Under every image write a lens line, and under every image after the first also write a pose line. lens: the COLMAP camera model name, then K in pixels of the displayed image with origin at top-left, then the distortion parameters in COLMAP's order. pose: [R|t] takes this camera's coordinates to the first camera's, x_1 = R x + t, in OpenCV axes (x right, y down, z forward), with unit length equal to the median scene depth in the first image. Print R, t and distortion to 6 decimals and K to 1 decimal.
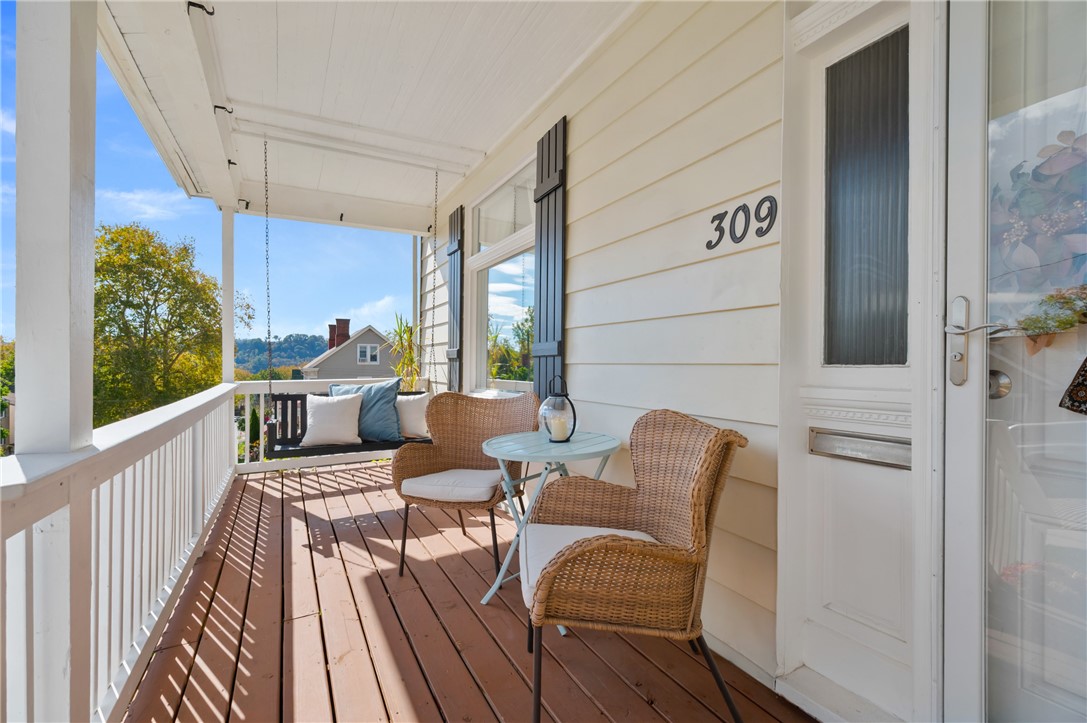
lens RADIAL K [[488.5, 0, 542.8], [0, 488.5, 365.9], [0, 0, 1]] dist [0.001825, 0.000174]
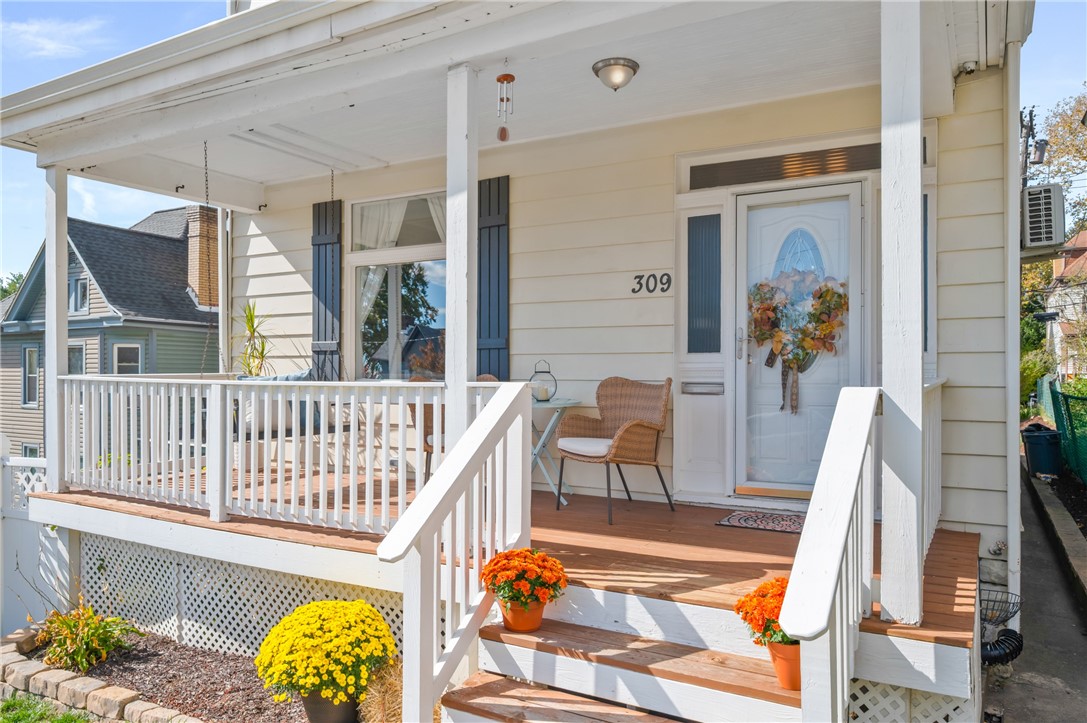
lens RADIAL K [[763.1, 0, 547.5], [0, 763.1, 379.3], [0, 0, 1]] dist [-0.003789, 0.001757]
pose [[0.847690, -0.007632, 0.530436, -1.638918], [0.002778, 0.999947, 0.009948, 0.073560], [-0.530484, -0.006959, 0.847666, -1.450028]]
